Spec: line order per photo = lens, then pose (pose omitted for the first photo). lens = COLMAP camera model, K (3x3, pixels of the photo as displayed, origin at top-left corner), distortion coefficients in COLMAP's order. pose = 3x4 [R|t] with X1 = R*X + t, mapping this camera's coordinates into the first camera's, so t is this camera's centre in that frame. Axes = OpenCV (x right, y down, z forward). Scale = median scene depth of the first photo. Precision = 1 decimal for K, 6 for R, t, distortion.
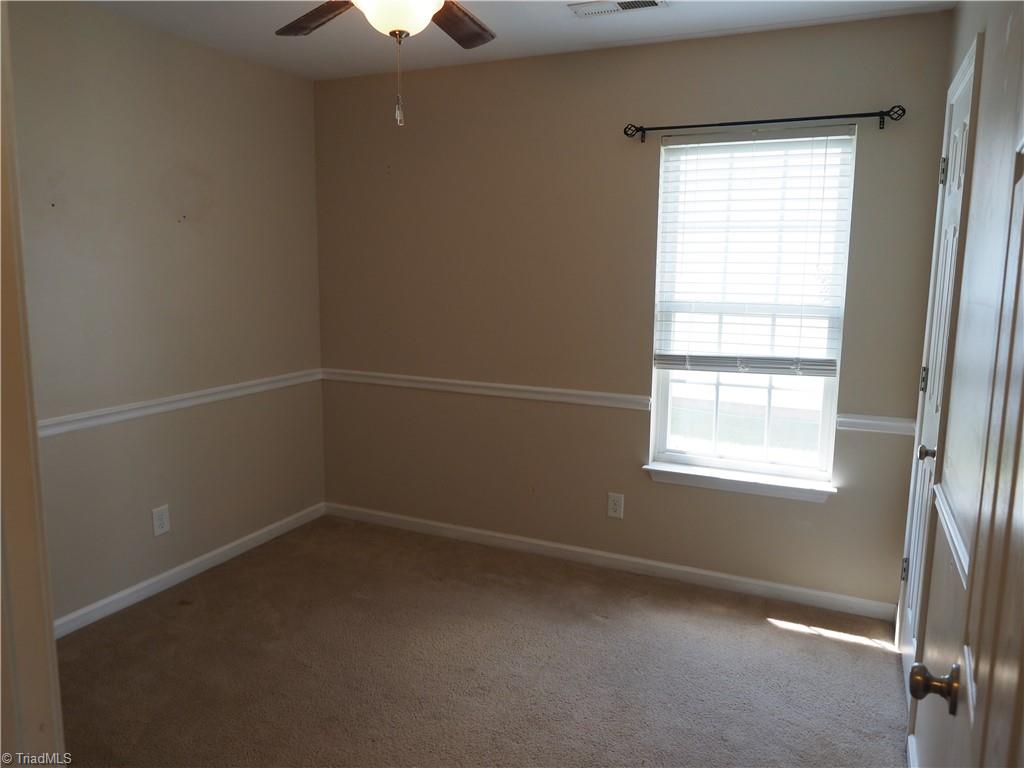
lens RADIAL K [[728.4, 0, 514.4], [0, 728.4, 359.3], [0, 0, 1]] dist [0.002394, 0.003541]
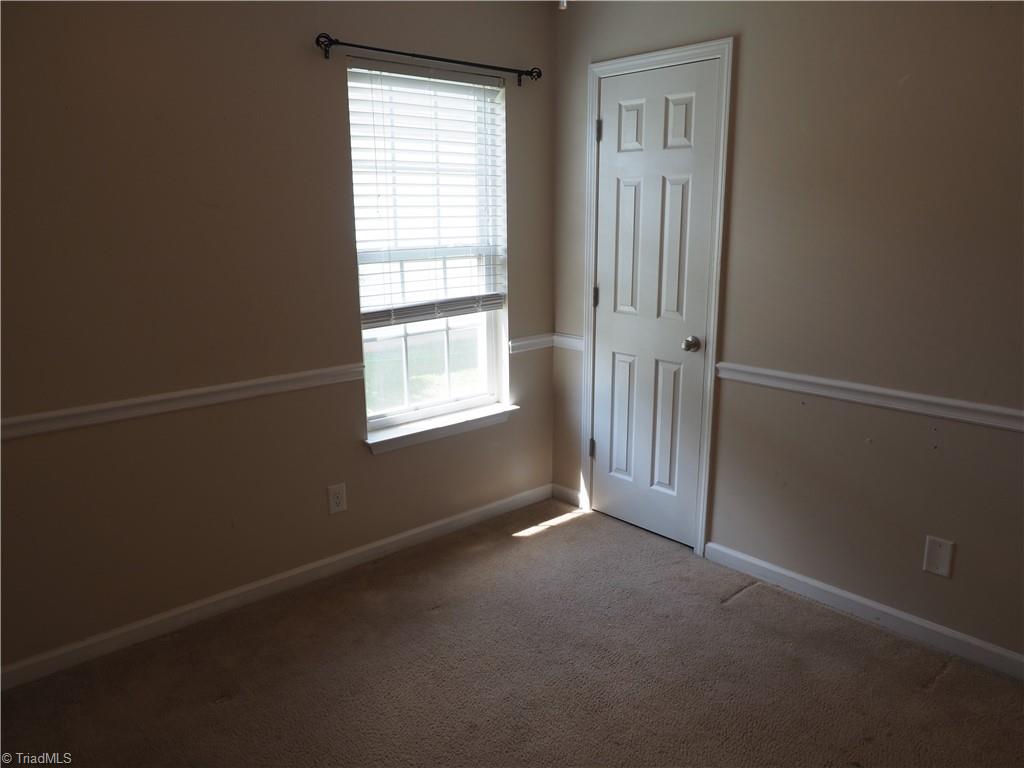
lens RADIAL K [[746.3, 0, 510.8], [0, 746.3, 374.8], [0, 0, 1]] dist [-0.011003, 0.007604]
pose [[0.411779, -0.206001, 0.887695, -0.562002], [0.137237, 0.977023, 0.163071, -0.058177], [-0.900891, 0.054675, 0.430588, 0.474694]]
